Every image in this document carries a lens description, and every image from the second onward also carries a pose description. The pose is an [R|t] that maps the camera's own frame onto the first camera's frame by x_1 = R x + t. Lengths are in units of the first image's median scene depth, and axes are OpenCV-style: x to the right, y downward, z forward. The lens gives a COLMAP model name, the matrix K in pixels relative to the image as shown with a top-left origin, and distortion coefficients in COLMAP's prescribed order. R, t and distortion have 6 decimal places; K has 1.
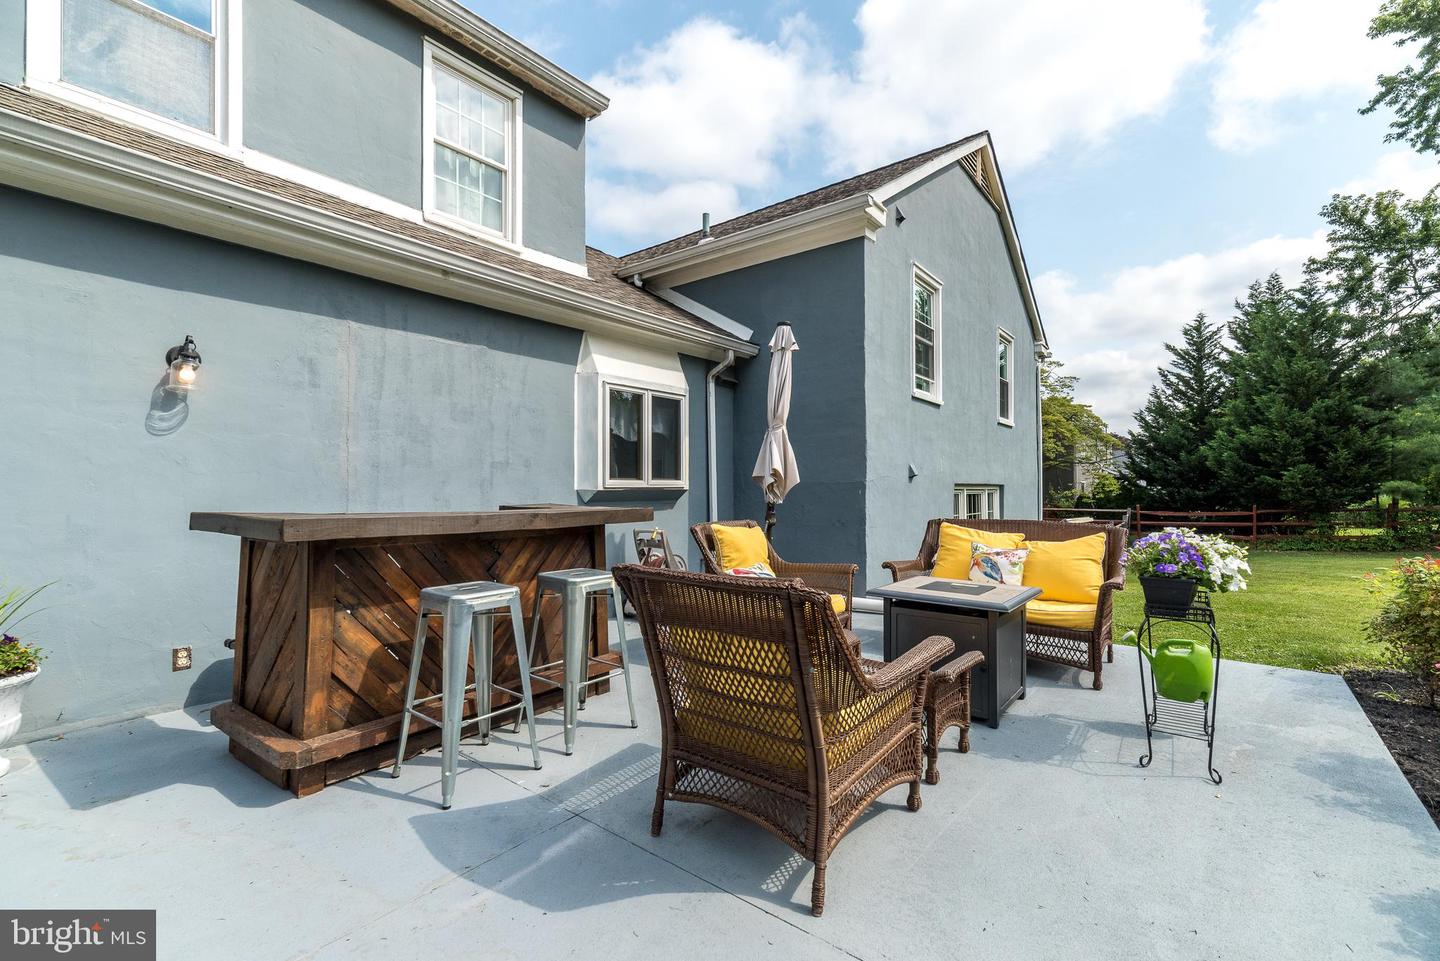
lens RADIAL K [[636.6, 0, 720.5], [0, 636.6, 469.2], [0, 0, 1]] dist [0.019204, -0.002475]
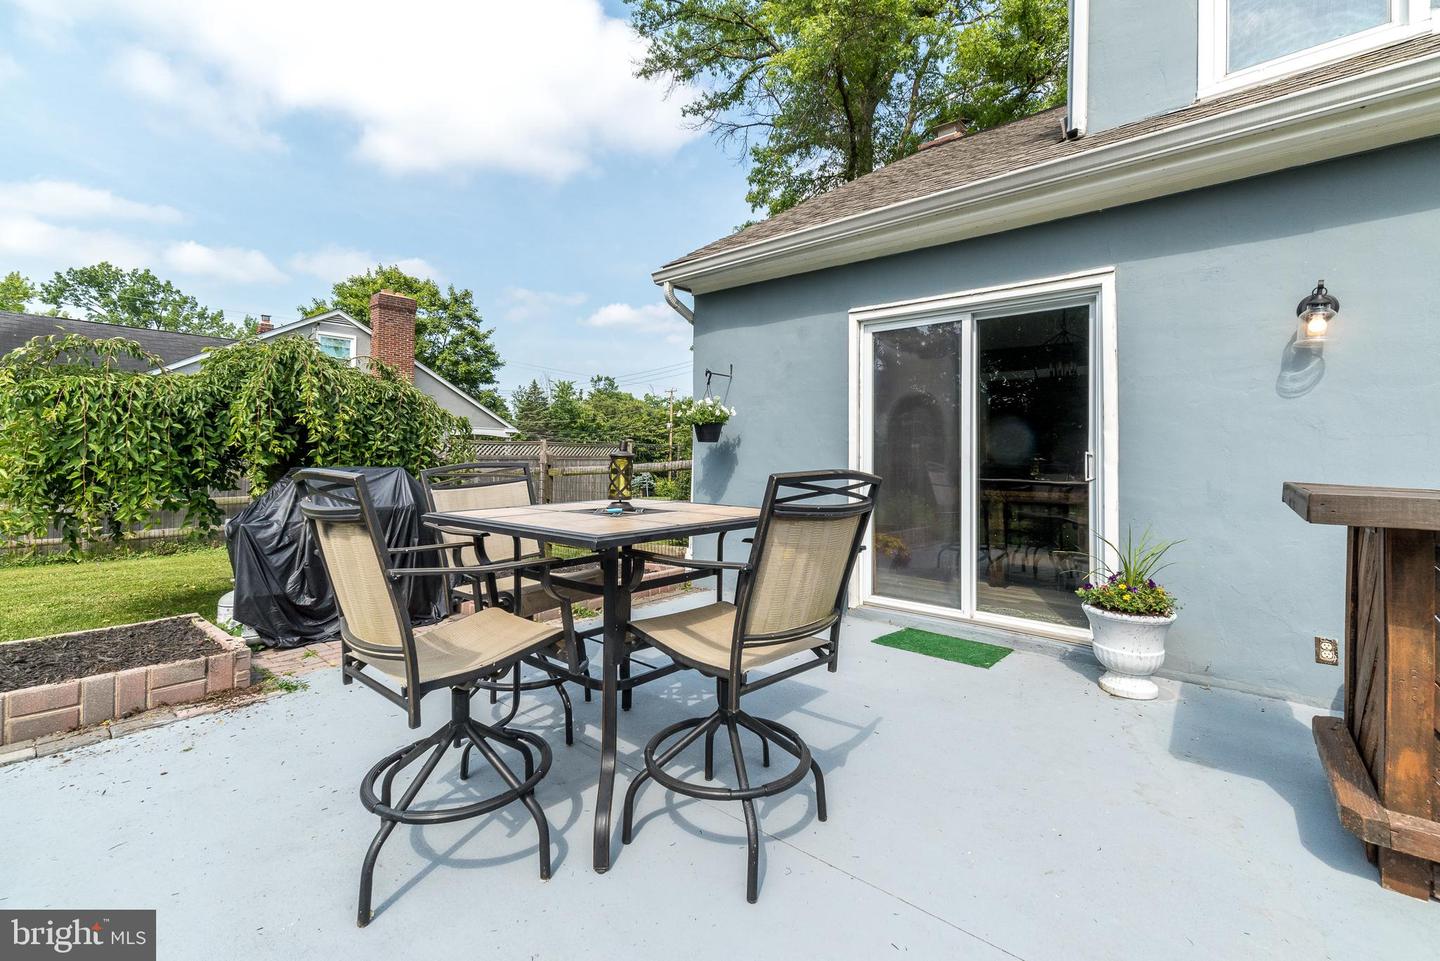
lens RADIAL K [[636.6, 0, 721.8], [0, 636.6, 445.7], [0, 0, 1]] dist [0.019204, -0.002475]
pose [[-0.045623, -0.016631, -0.998820, 0.051225], [0.024445, 0.999543, -0.017759, 0.007505], [0.998660, -0.025226, -0.045196, 0.144785]]
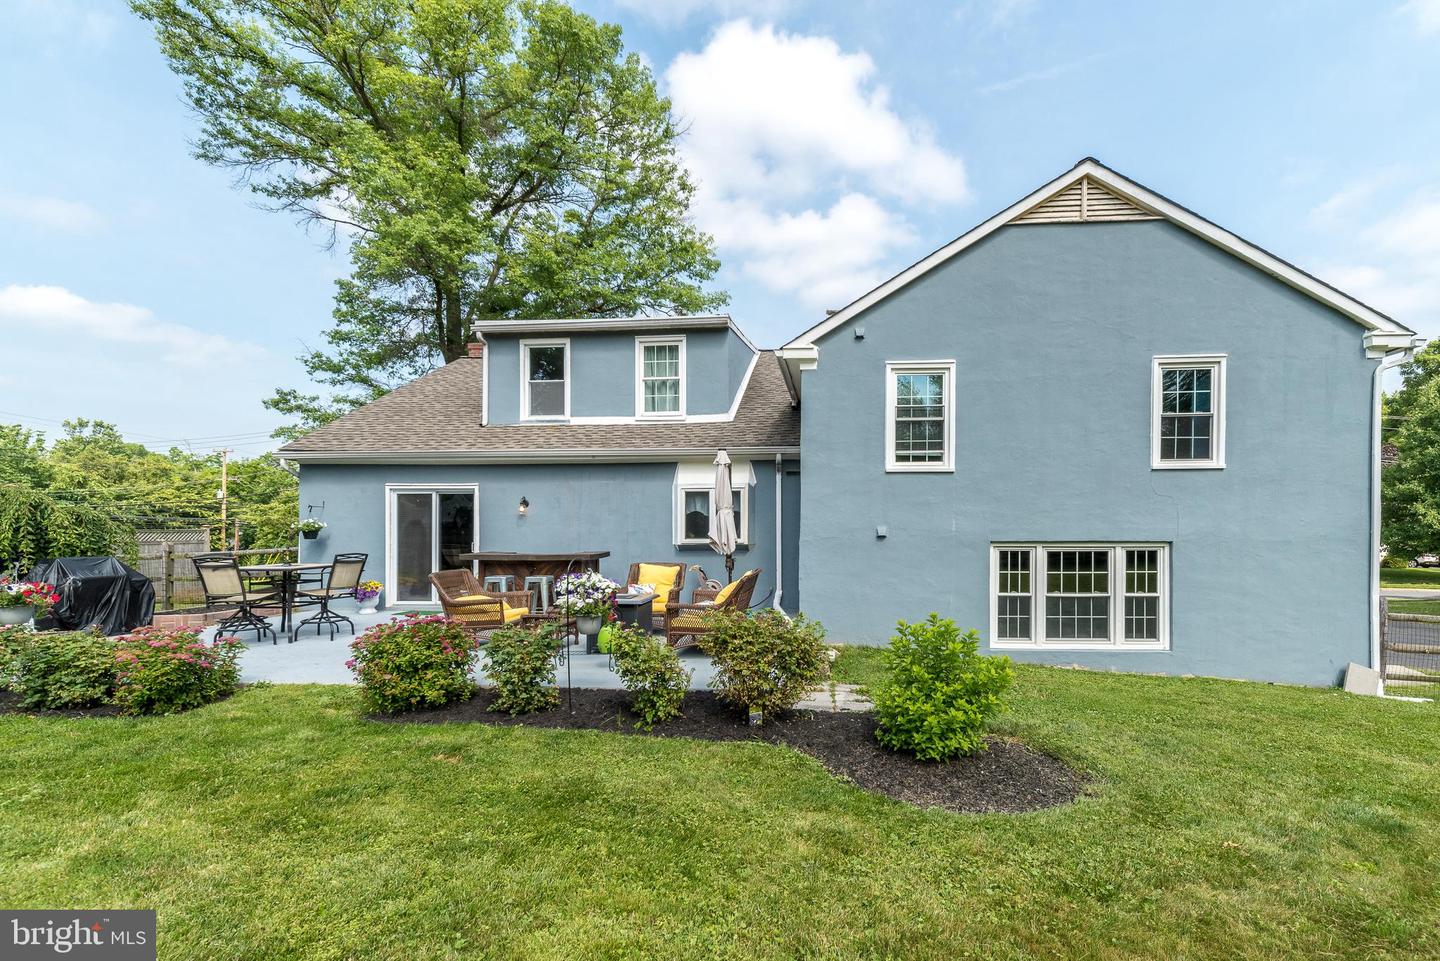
lens RADIAL K [[636.6, 0, 785.4], [0, 636.6, 530.3], [0, 0, 1]] dist [0.019204, -0.002475]
pose [[0.561104, -0.000541, -0.827745, 1.603617], [0.029061, 0.999396, 0.019047, -0.038932], [0.827235, -0.034742, 0.560781, 0.184496]]
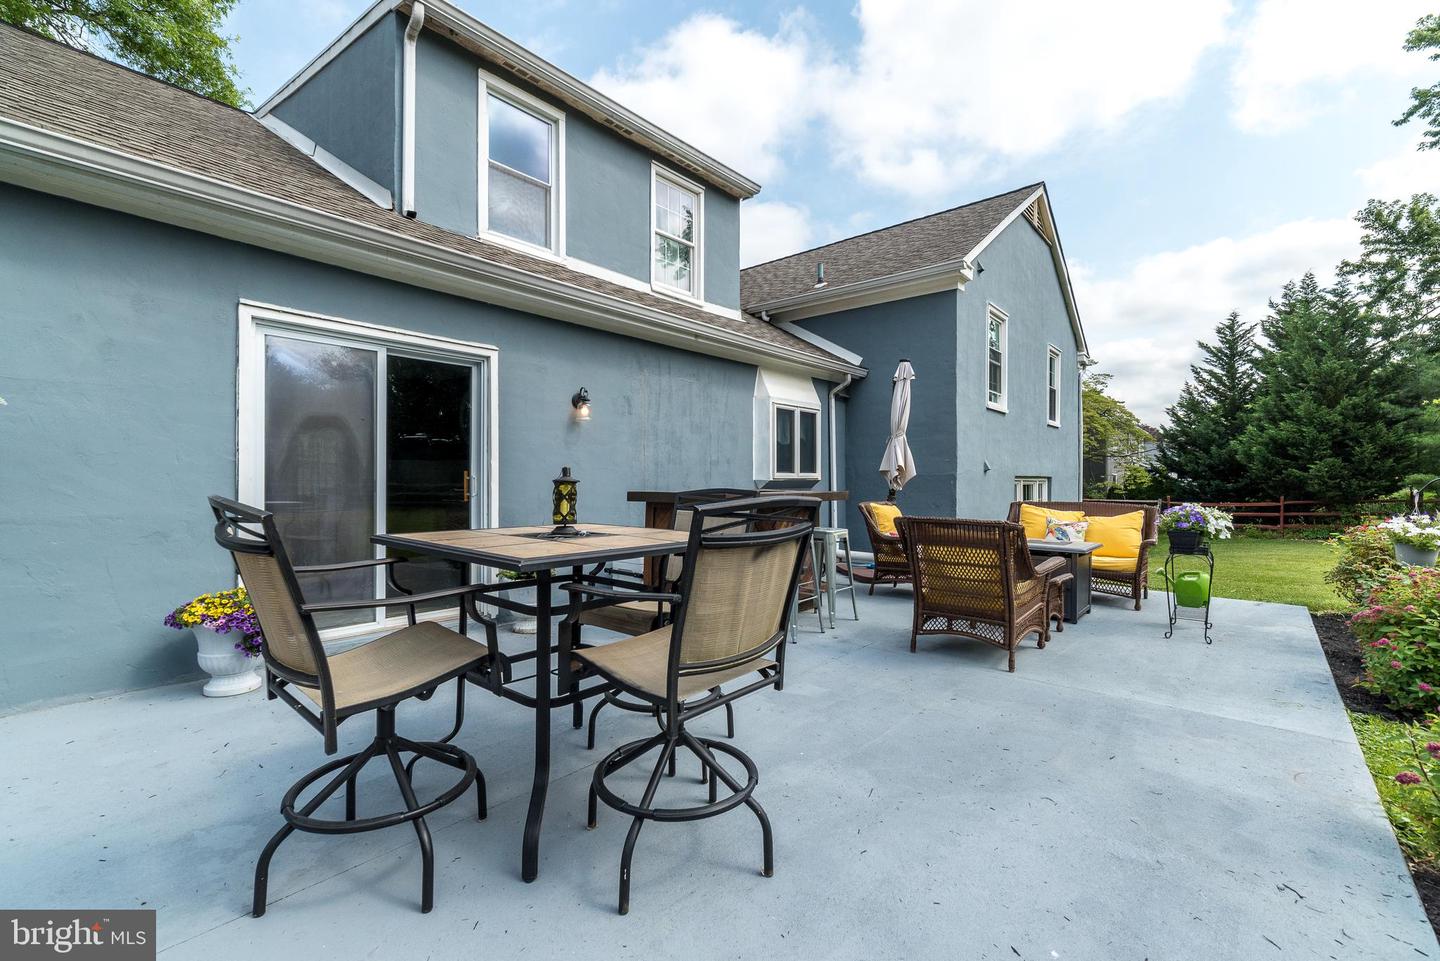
lens RADIAL K [[636.6, 0, 706.7], [0, 636.6, 475.3], [0, 0, 1]] dist [0.019204, -0.002475]
pose [[0.998887, 0.002575, -0.047100, -0.265896], [-0.001439, 0.999707, 0.024145, -0.011660], [0.047149, -0.024050, 0.998598, -0.412755]]
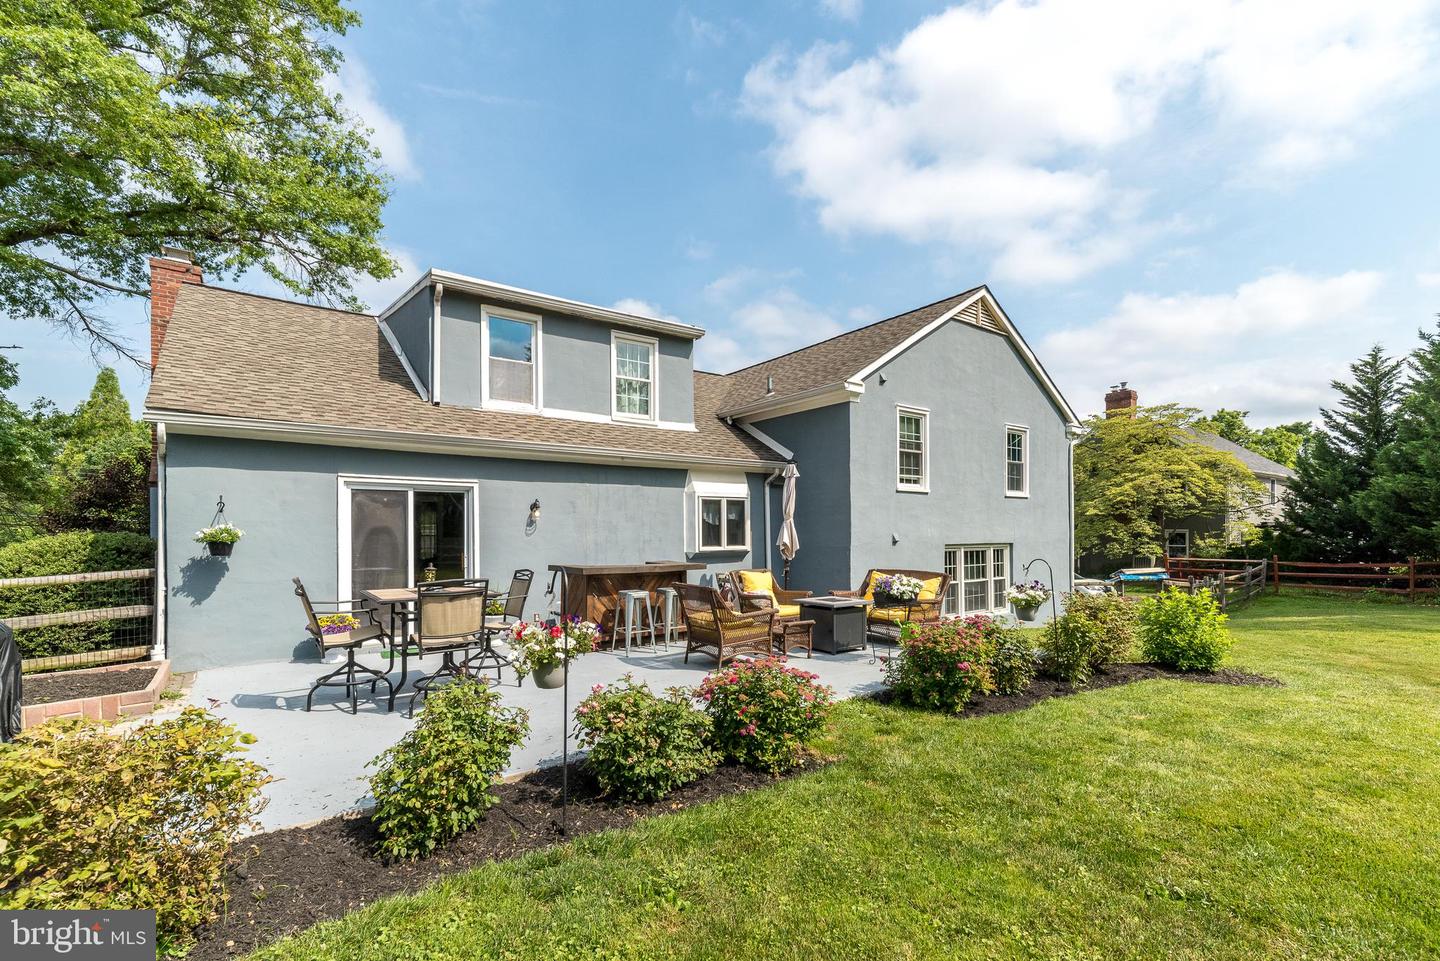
lens RADIAL K [[636.6, 0, 687.2], [0, 636.6, 528.7], [0, 0, 1]] dist [0.019204, -0.002475]
pose [[0.954599, -0.007248, -0.297807, 0.363105], [0.014914, 0.999613, 0.023475, -0.085421], [0.297521, -0.026851, 0.954338, -0.864574]]
